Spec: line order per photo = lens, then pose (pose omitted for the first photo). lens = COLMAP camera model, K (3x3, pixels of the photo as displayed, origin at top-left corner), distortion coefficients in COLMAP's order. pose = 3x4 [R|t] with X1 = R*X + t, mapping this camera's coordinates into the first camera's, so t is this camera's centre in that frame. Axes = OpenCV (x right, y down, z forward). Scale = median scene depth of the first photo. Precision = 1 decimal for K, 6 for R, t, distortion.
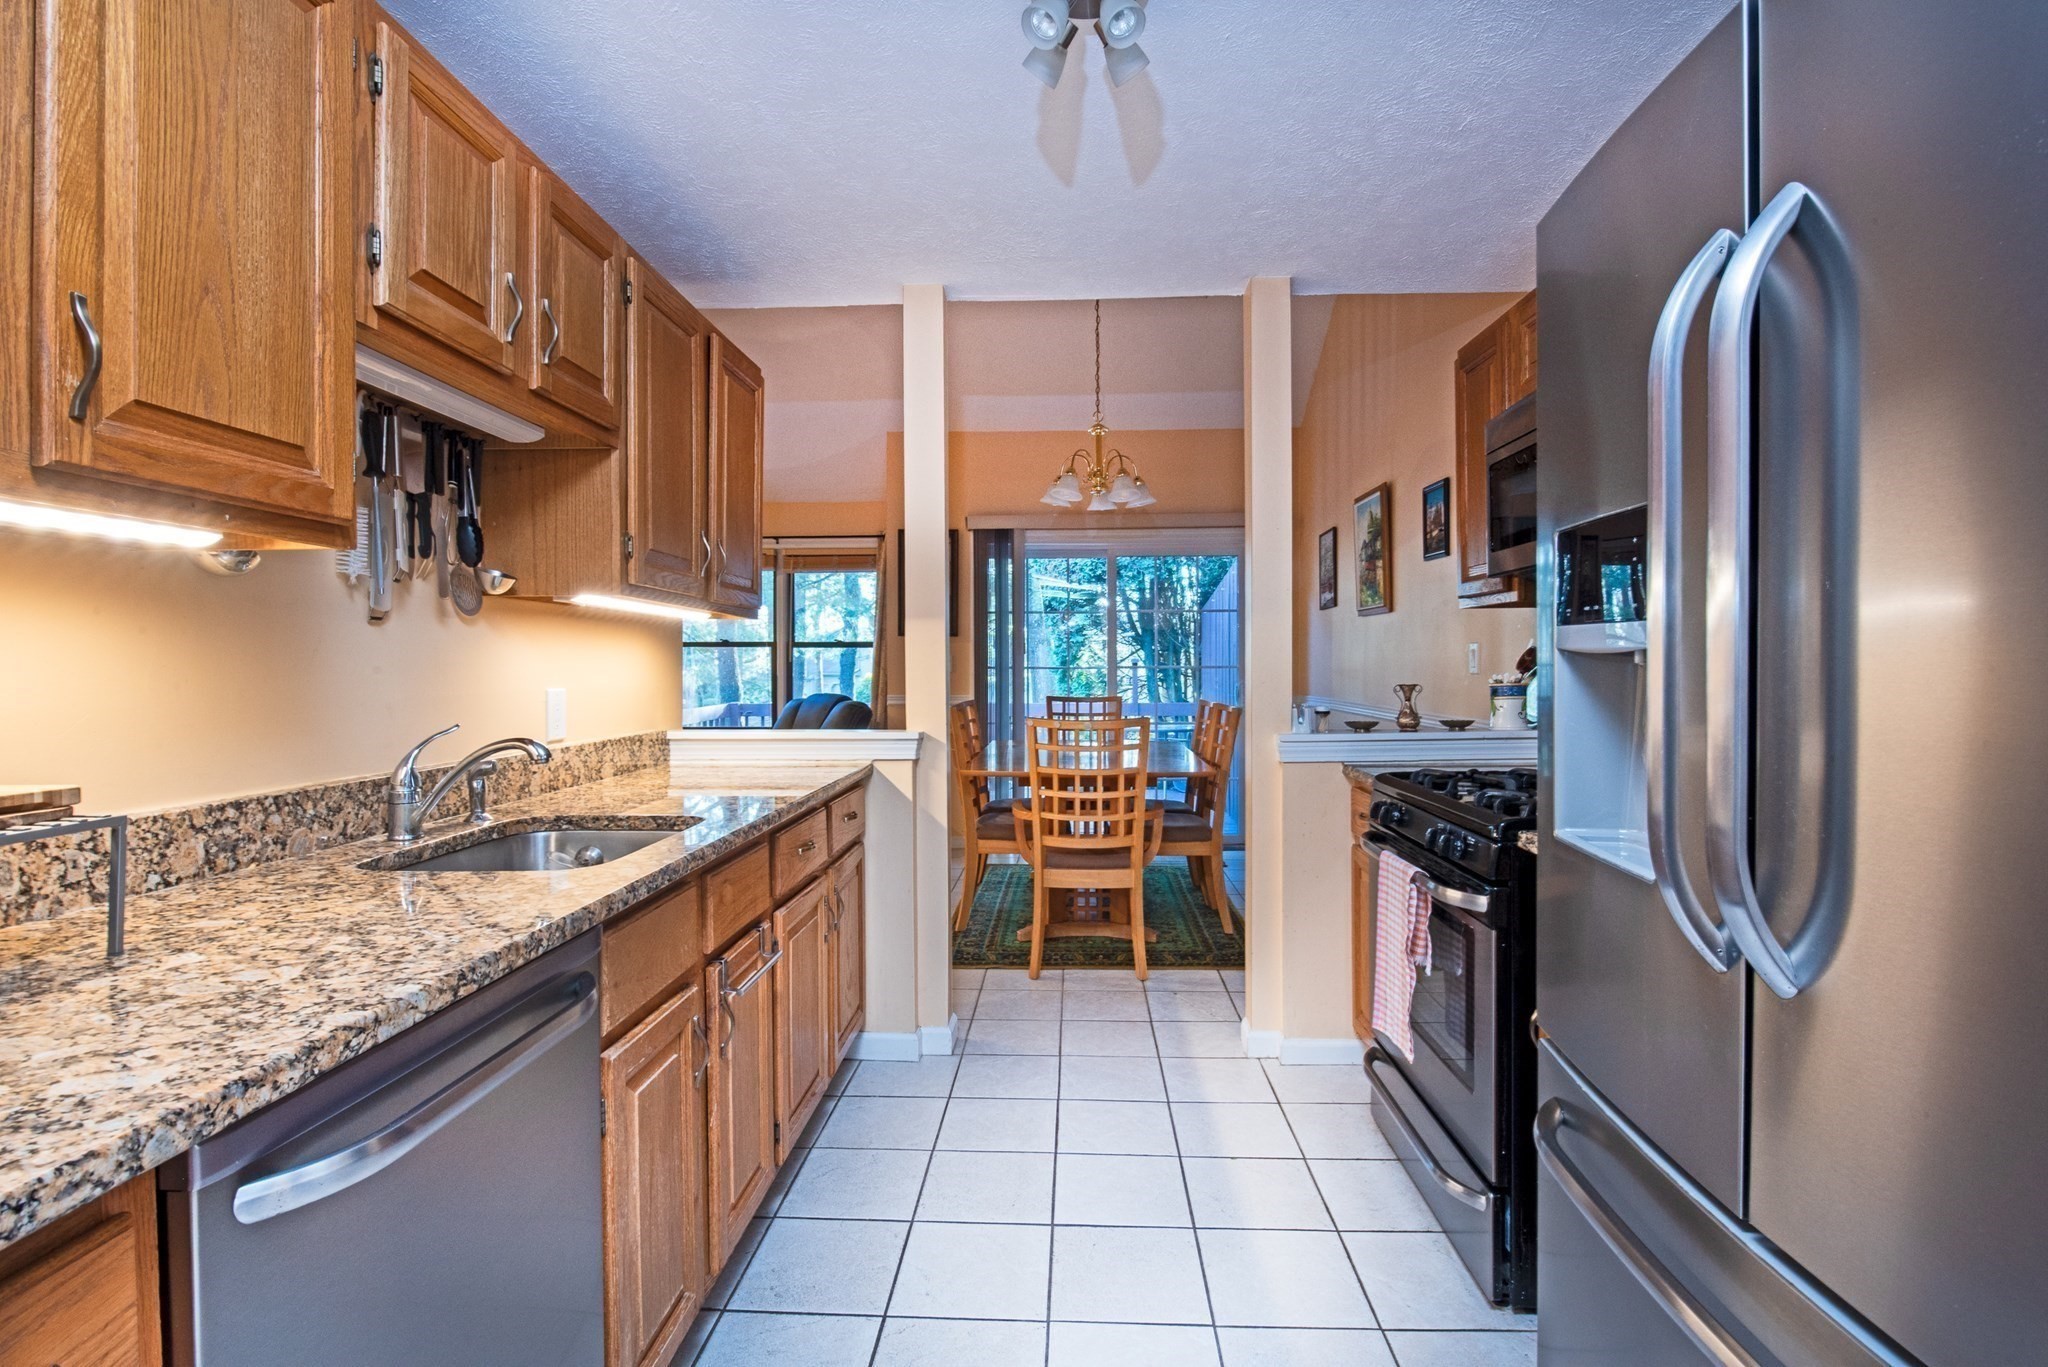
lens RADIAL K [[976.1, 0, 1099.2], [0, 976.1, 668.3], [0, 0, 1]] dist [-0.007785, -0.002154]
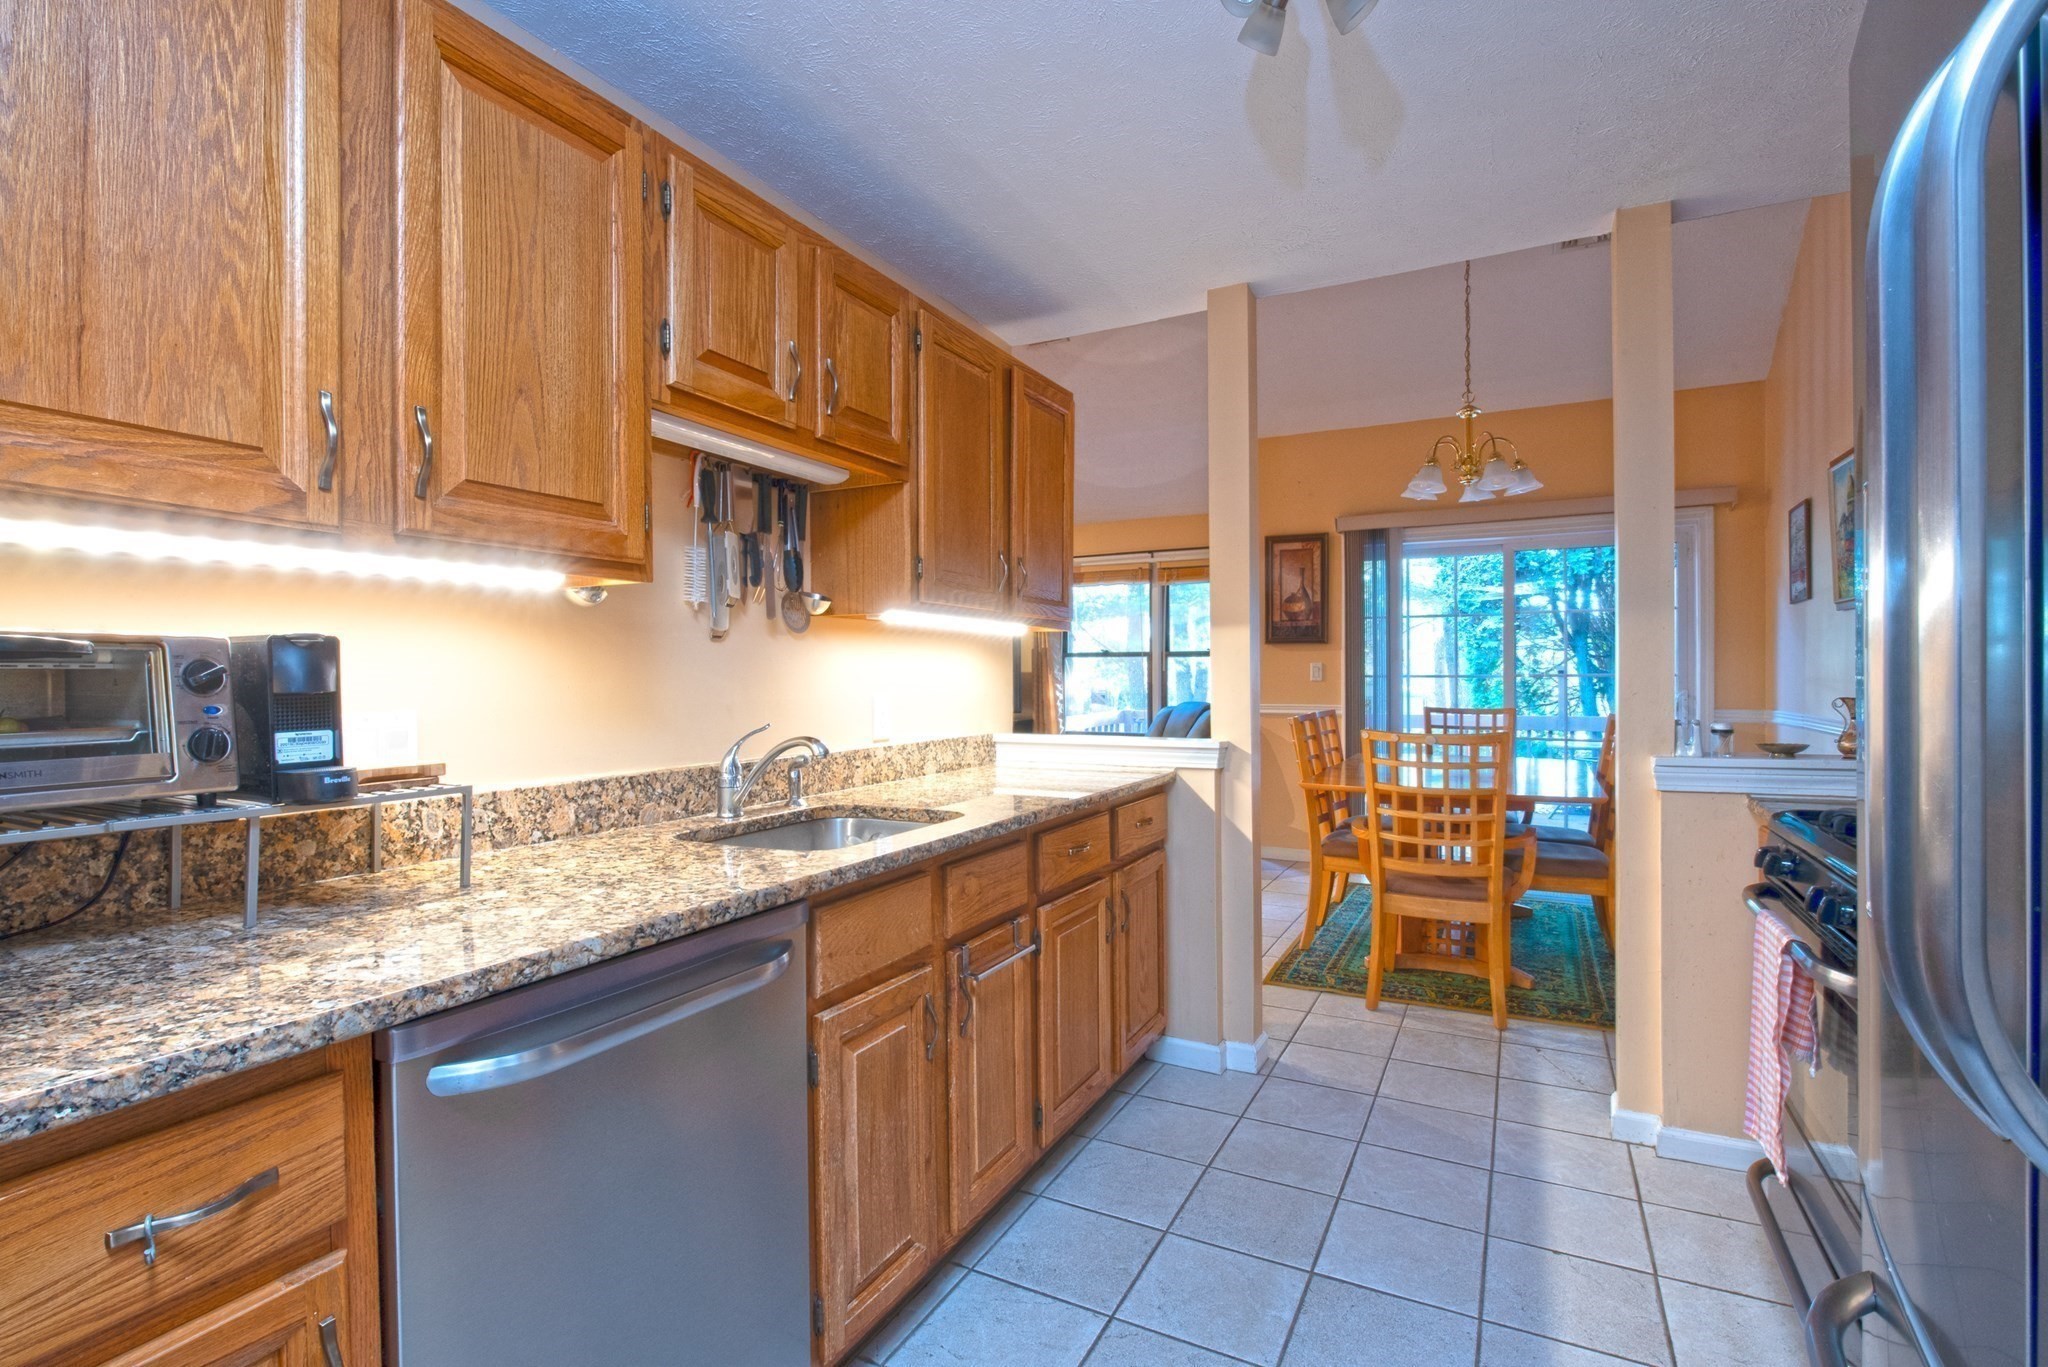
lens RADIAL K [[976.1, 0, 1020.2], [0, 976.1, 682.0], [0, 0, 1]] dist [-0.007785, -0.002154]
pose [[0.896965, 0.001270, -0.442100, 0.152139], [0.000939, 0.999988, 0.004779, 0.000430], [0.442101, -0.004702, 0.896953, 0.057598]]
